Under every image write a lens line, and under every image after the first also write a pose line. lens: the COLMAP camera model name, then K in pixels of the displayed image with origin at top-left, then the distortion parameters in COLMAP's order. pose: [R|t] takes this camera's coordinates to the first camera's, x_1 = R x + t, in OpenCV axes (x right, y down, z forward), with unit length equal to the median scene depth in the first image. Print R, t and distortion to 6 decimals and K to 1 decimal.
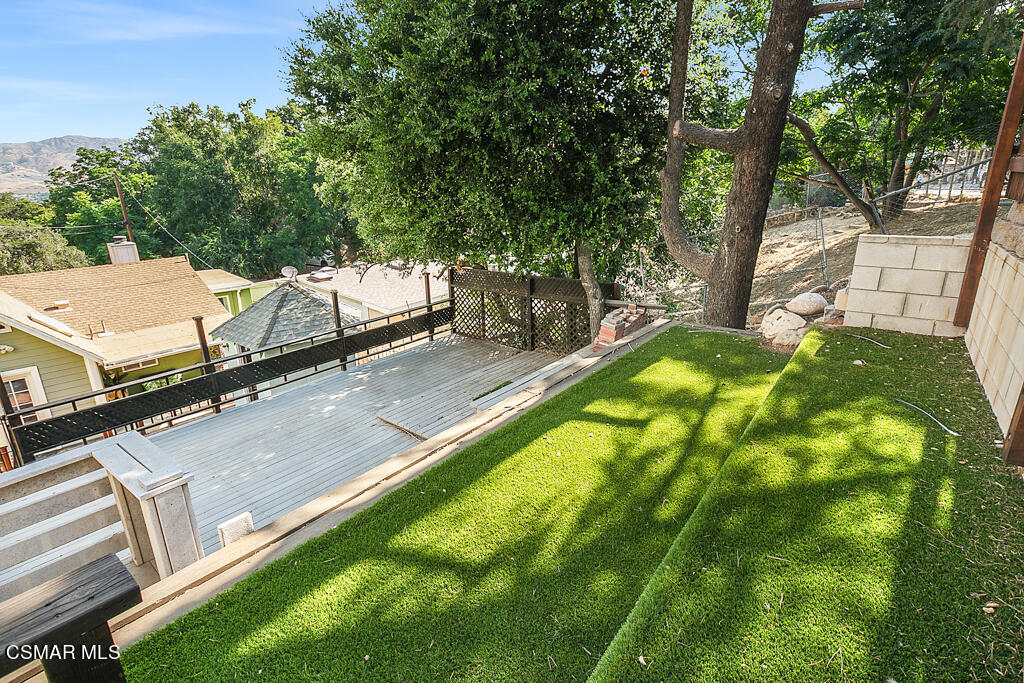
lens RADIAL K [[509.8, 0, 517.6], [0, 509.8, 348.5], [0, 0, 1]] dist [0.005353, -0.000064]
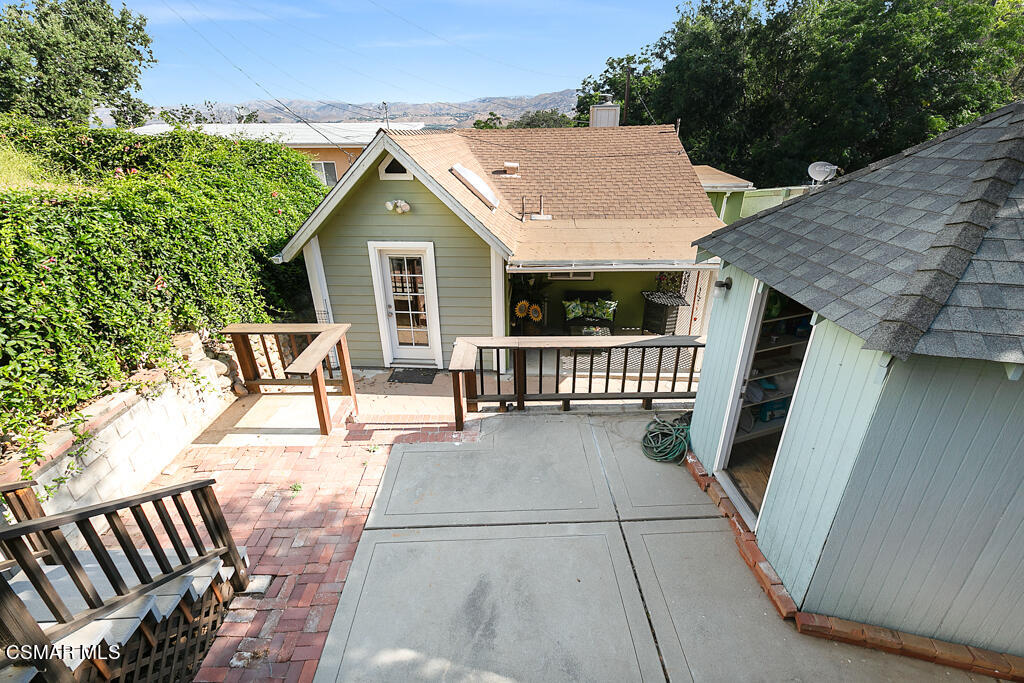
lens RADIAL K [[470.1, 0, 526.7], [0, 470.1, 324.5], [0, 0, 1]] dist [-0.002435, 0.000205]
pose [[0.665961, 0.302884, -0.681731, -0.434991], [-0.241625, 0.952180, 0.187005, -0.006192], [0.705771, 0.040185, 0.707299, 0.674812]]
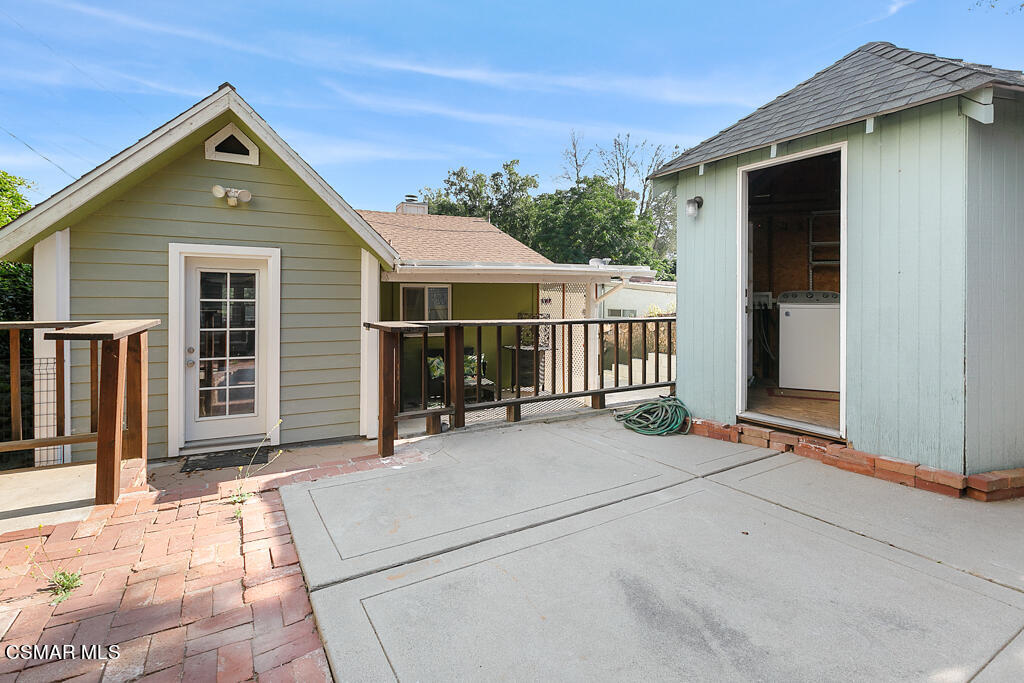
lens RADIAL K [[470.1, 0, 513.2], [0, 470.1, 300.2], [0, 0, 1]] dist [-0.002435, 0.000205]
pose [[0.944835, 0.003665, -0.327525, -0.600562], [-0.110718, 0.944652, -0.308825, 0.186998], [0.308266, 0.328052, 0.892947, 0.700510]]
